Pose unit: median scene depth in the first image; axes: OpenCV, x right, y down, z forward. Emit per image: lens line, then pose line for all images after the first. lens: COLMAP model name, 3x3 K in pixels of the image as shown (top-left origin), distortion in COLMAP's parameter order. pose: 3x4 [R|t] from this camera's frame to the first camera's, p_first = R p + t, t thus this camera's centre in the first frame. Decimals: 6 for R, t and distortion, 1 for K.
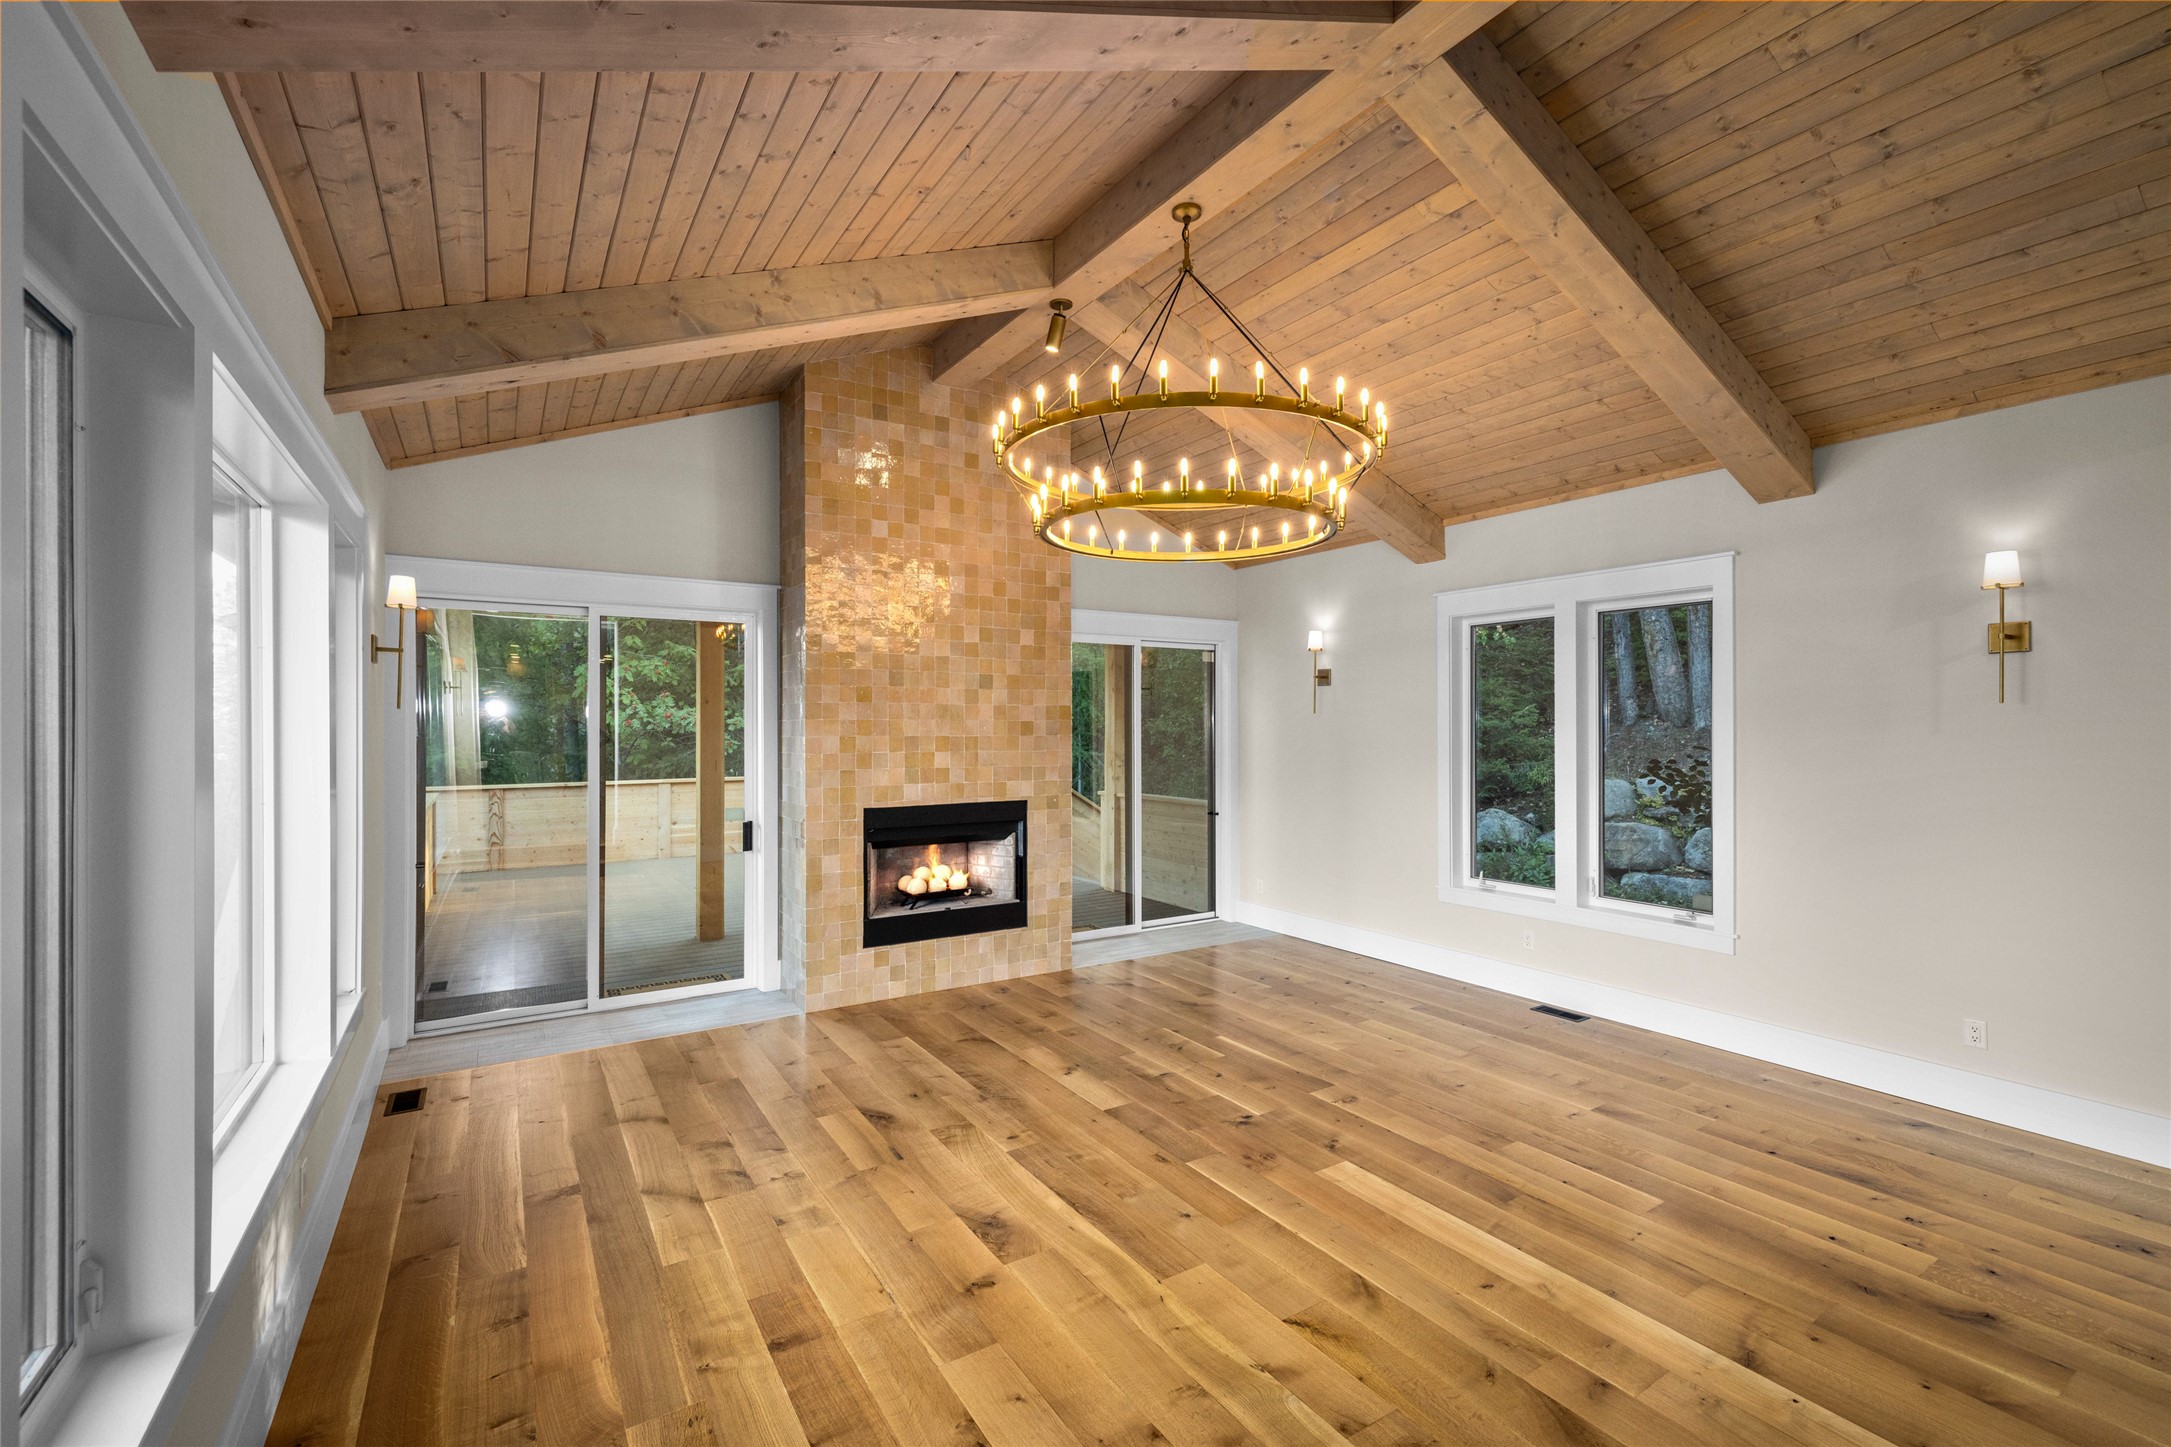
lens RADIAL K [[913.7, 0, 1086.6], [0, 913.7, 721.6], [0, 0, 1]] dist [0.002400, -0.000330]
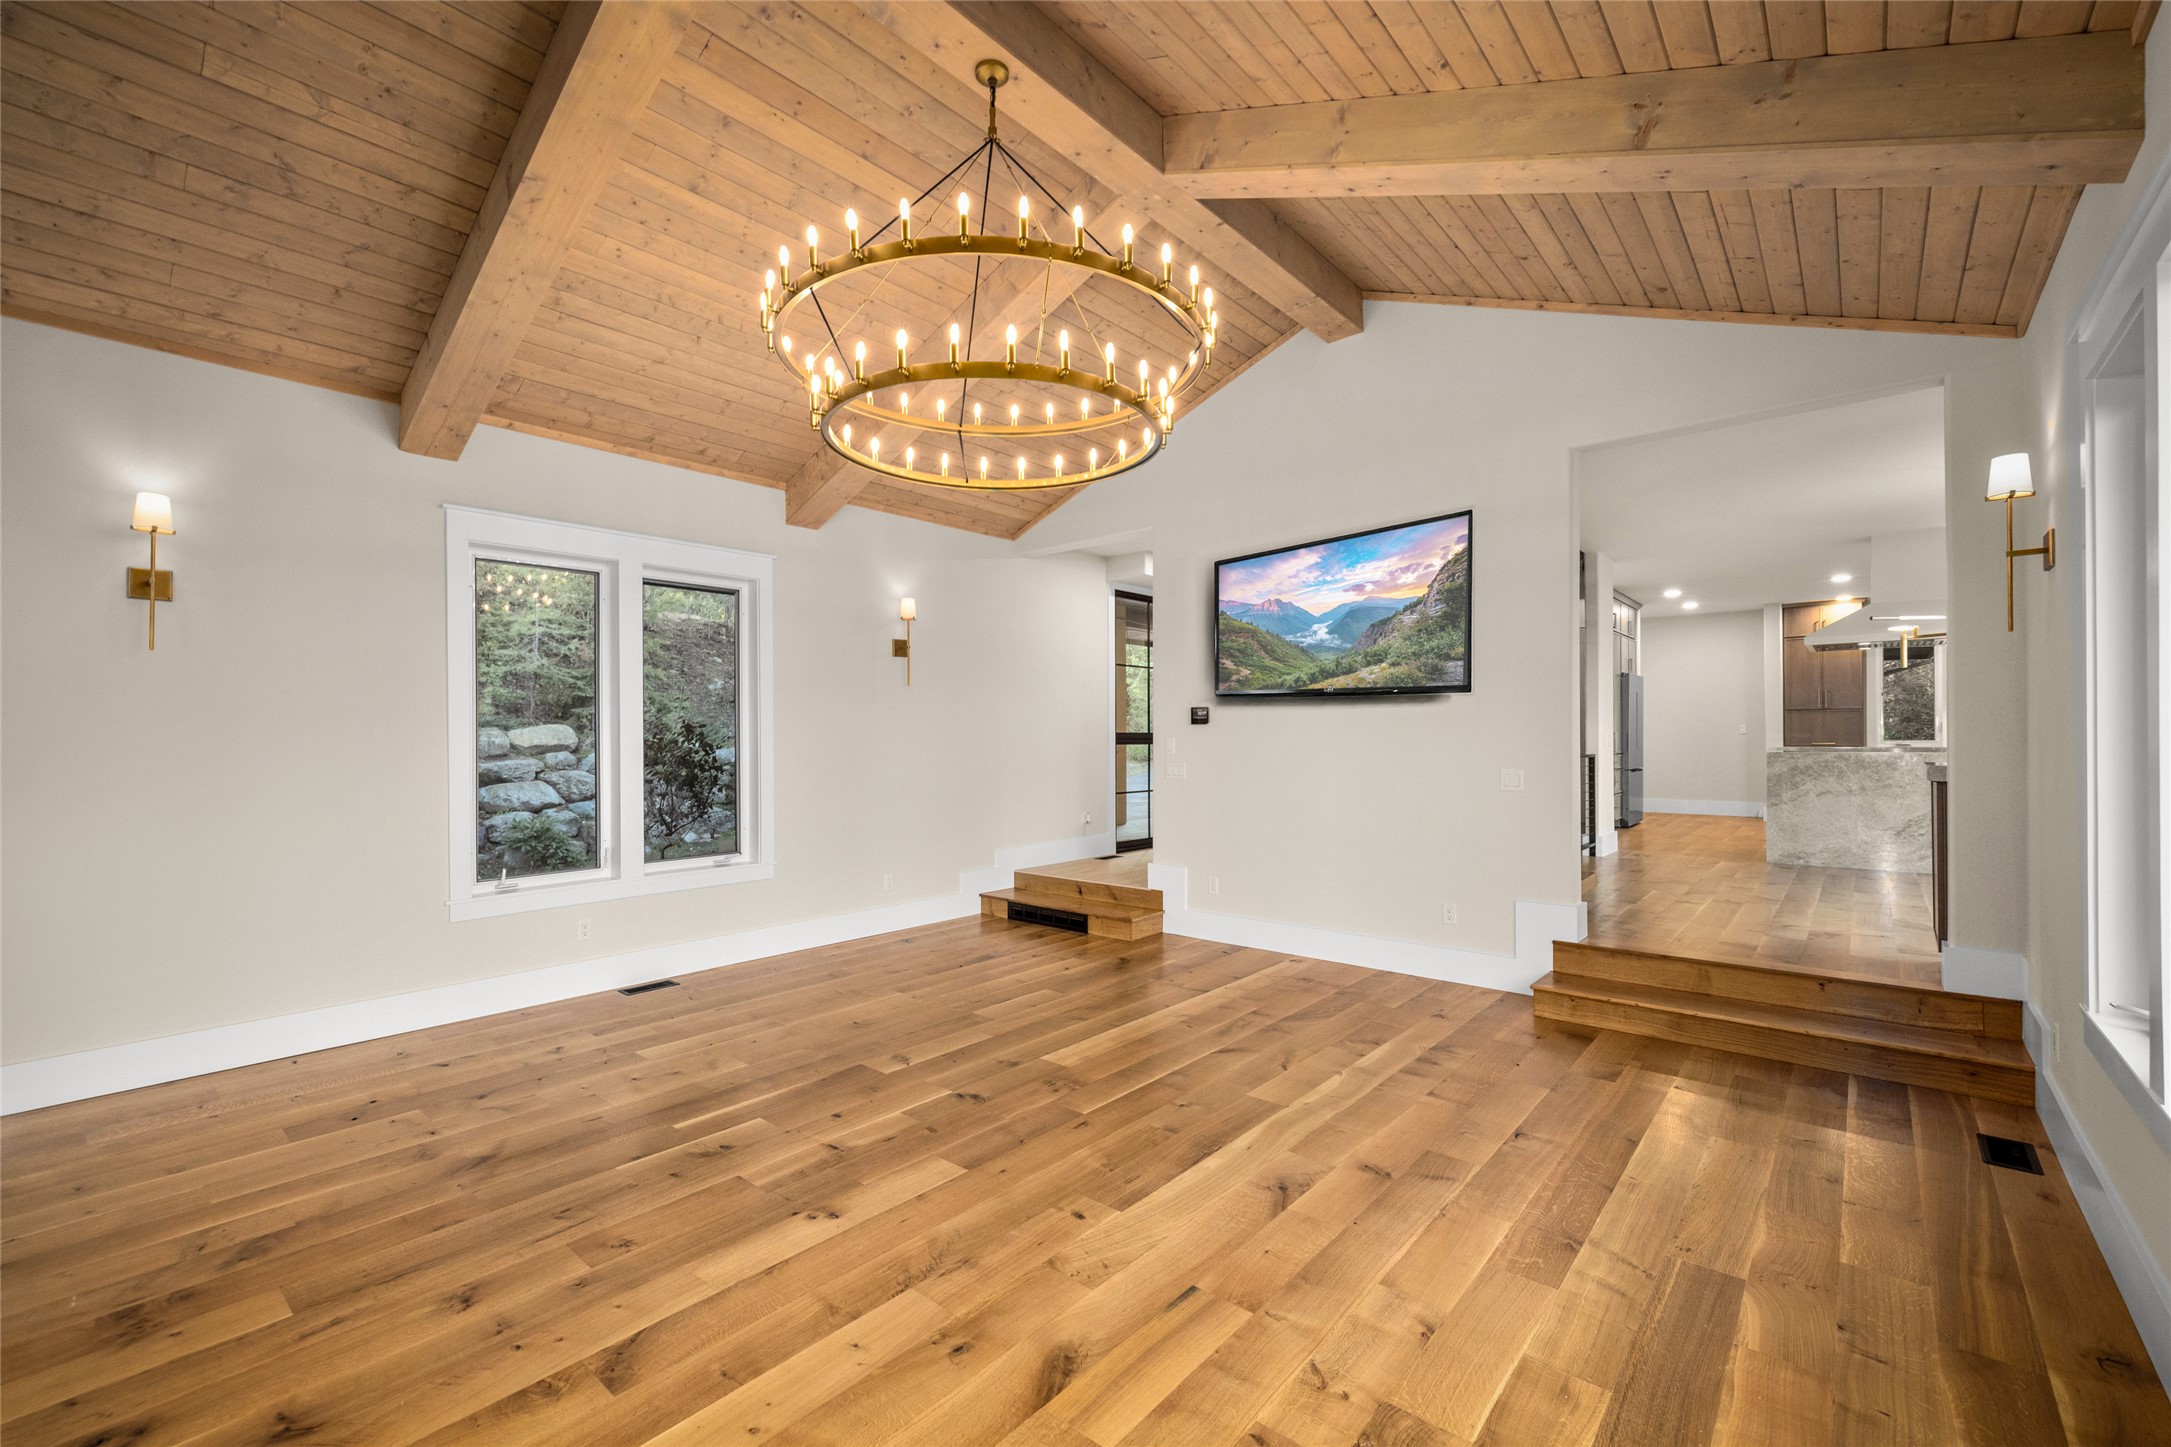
lens RADIAL K [[913.7, 0, 1085.8], [0, 913.7, 730.8], [0, 0, 1]] dist [0.002400, -0.000330]
pose [[-0.287523, 0.008619, 0.957735, -0.523809], [0.001329, 0.999962, -0.008601, 0.055246], [-0.957773, -0.001200, -0.287523, 0.815648]]
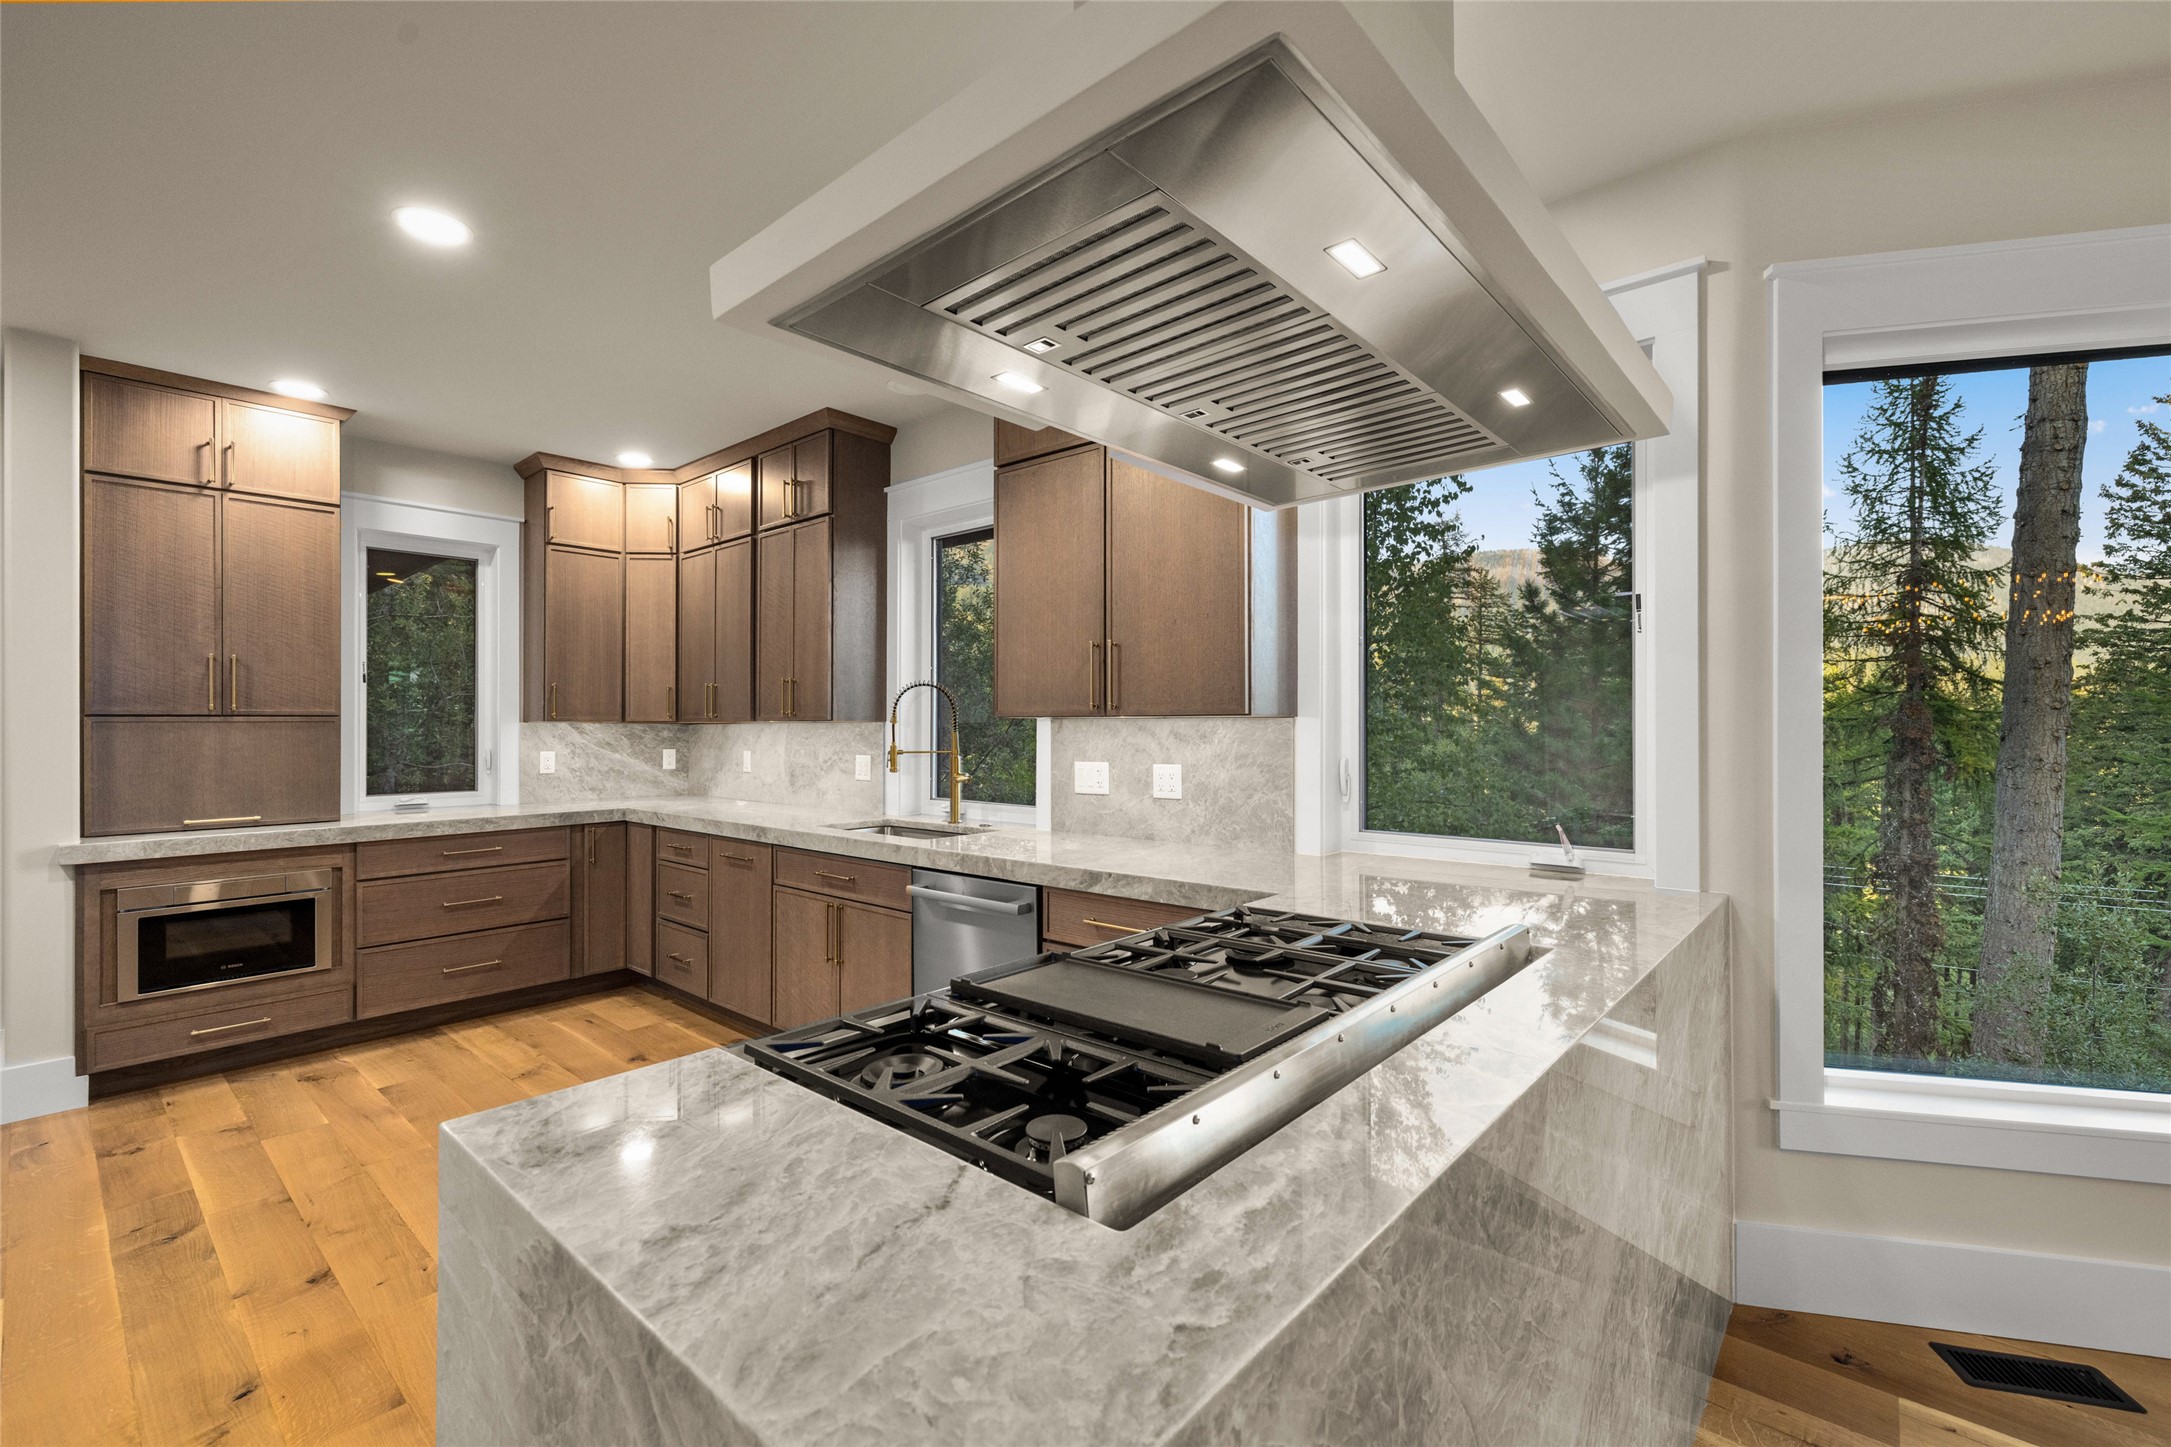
lens RADIAL K [[913.7, 0, 1087.9], [0, 913.7, 722.9], [0, 0, 1]] dist [0.002400, -0.000330]
pose [[-0.959495, 0.003151, -0.281707, 0.558585], [0.004706, 0.999977, -0.004845, 0.003564], [0.281685, -0.005974, -0.959488, -0.549805]]
